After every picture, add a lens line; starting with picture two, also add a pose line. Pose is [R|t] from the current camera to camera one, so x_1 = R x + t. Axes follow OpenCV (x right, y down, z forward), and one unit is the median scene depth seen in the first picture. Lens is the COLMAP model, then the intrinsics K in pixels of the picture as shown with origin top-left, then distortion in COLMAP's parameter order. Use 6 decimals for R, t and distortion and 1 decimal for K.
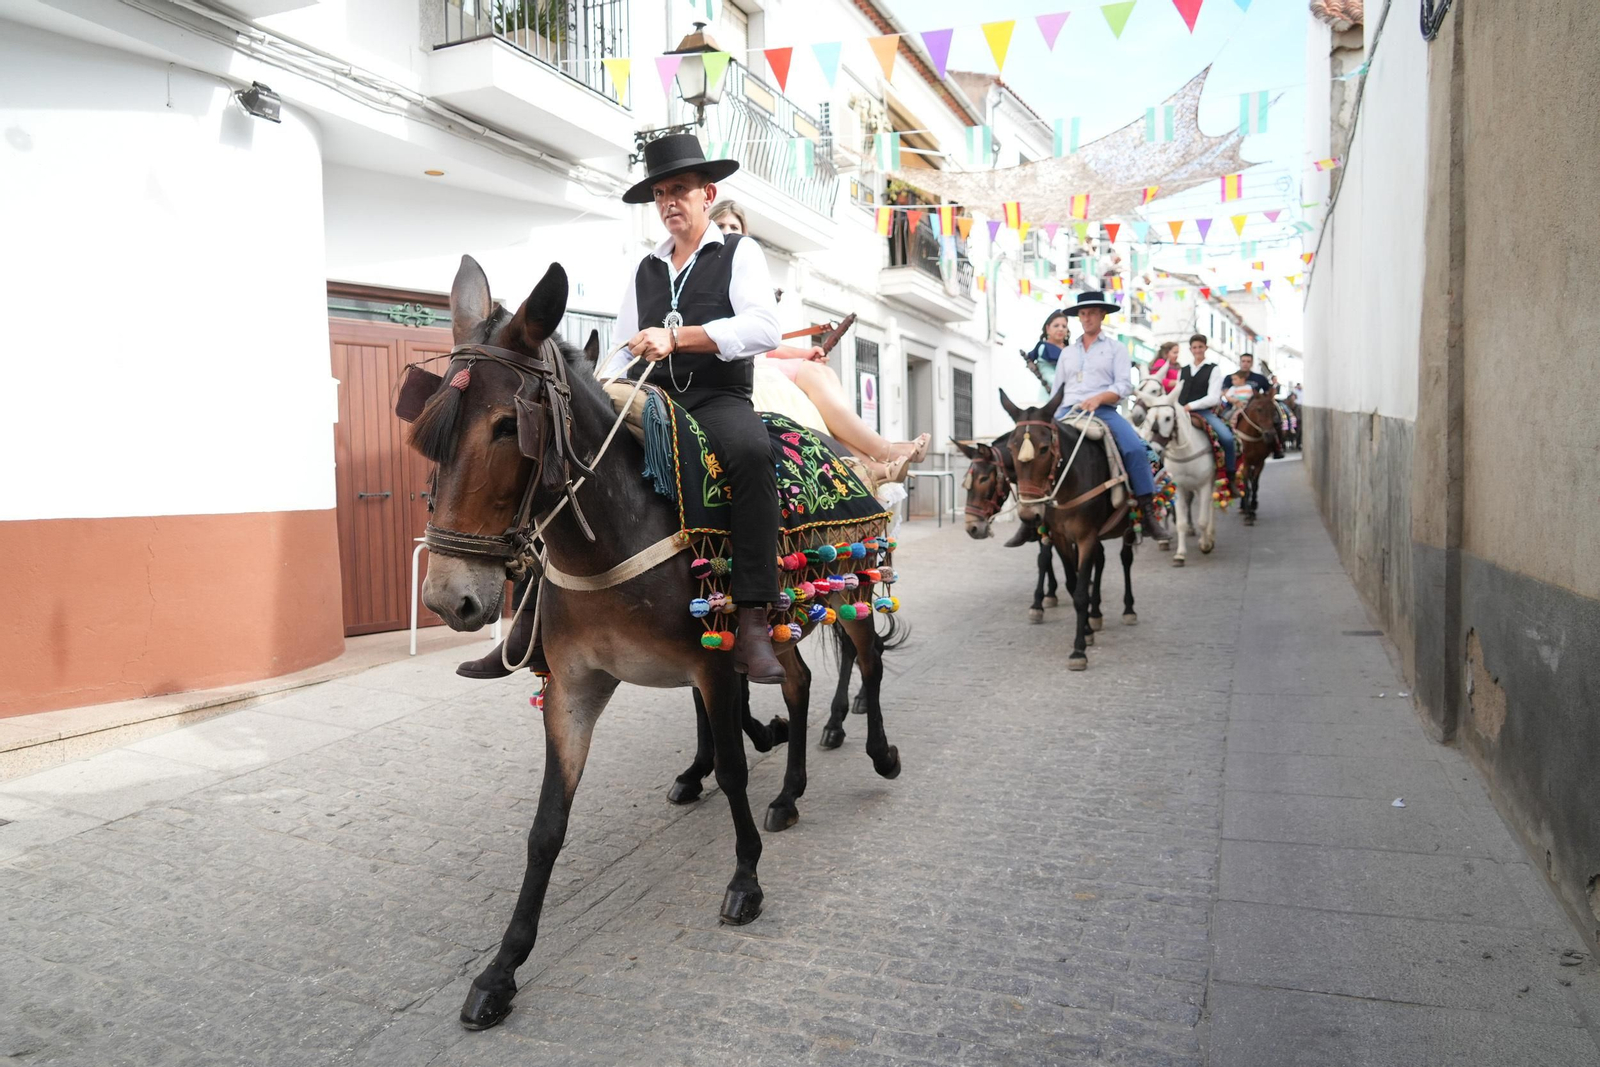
lens RADIAL K [[1077.0, 0, 800.0], [0, 1077.0, 533.5], [0, 0, 1]] dist [-0.032181, 0.037091]
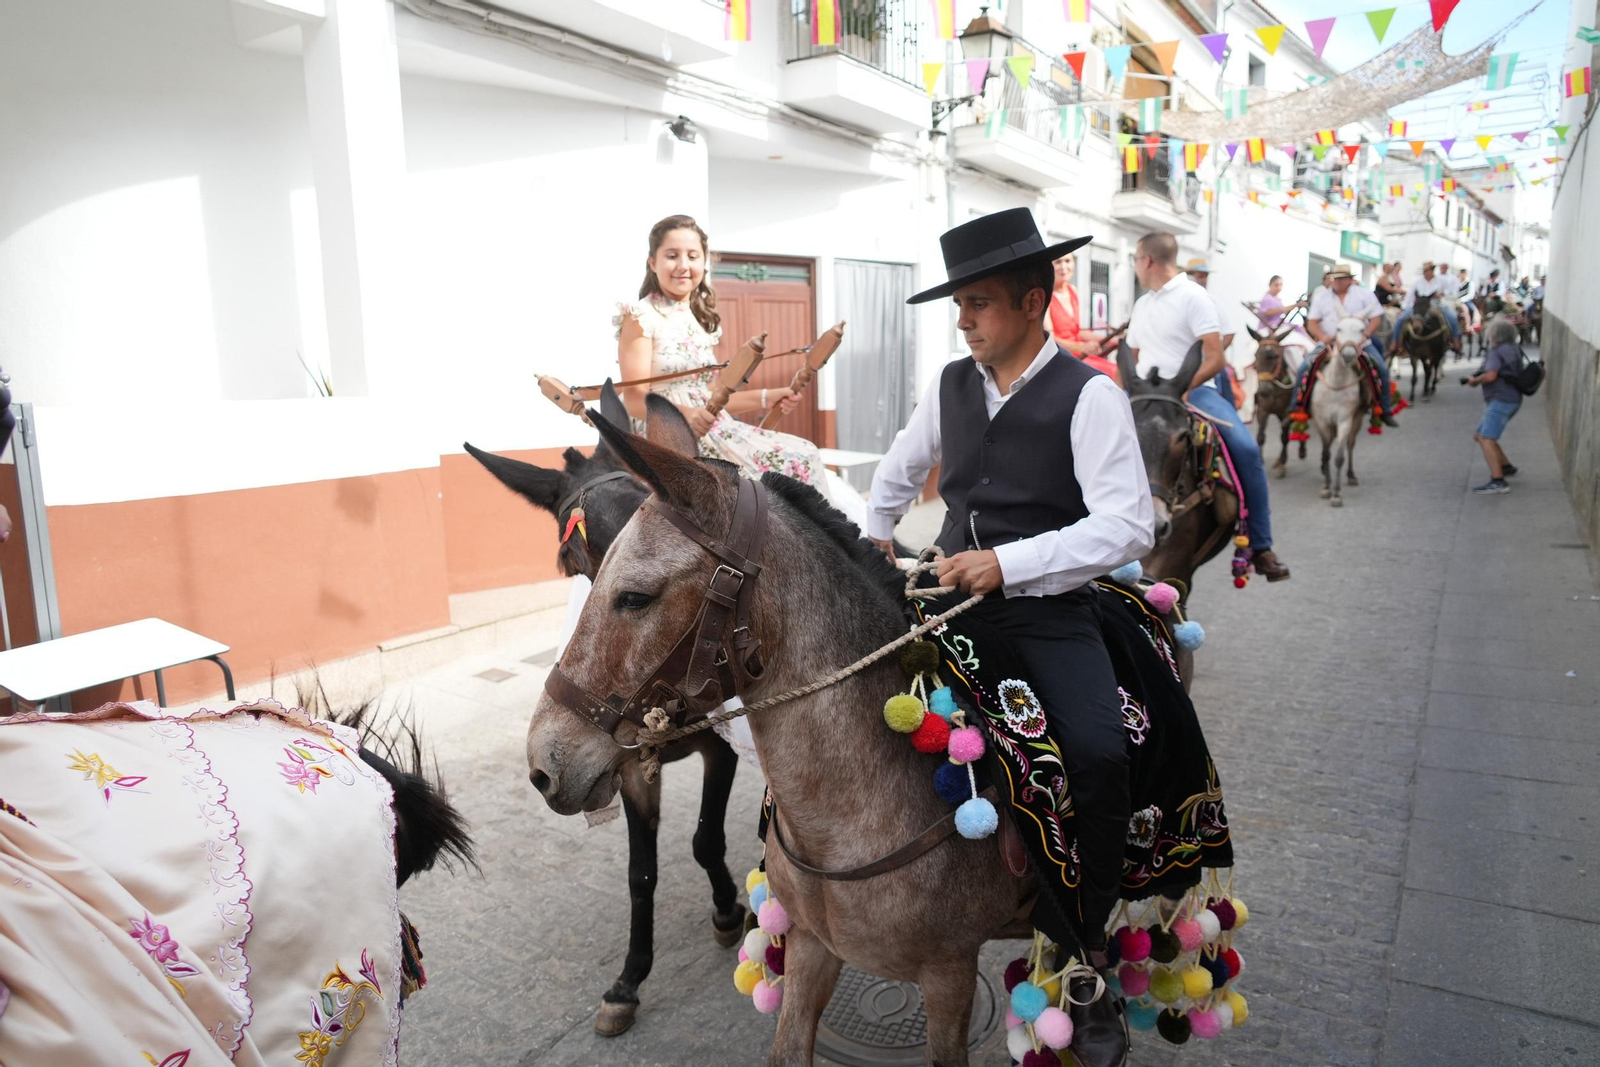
lens RADIAL K [[1077.0, 0, 800.0], [0, 1077.0, 533.5], [0, 0, 1]] dist [-0.032181, 0.037091]
pose [[0.986417, 0.022888, -0.162659, -0.108341], [-0.006330, 0.994806, 0.101590, -0.032904], [0.164139, -0.099180, 0.981439, -0.270388]]
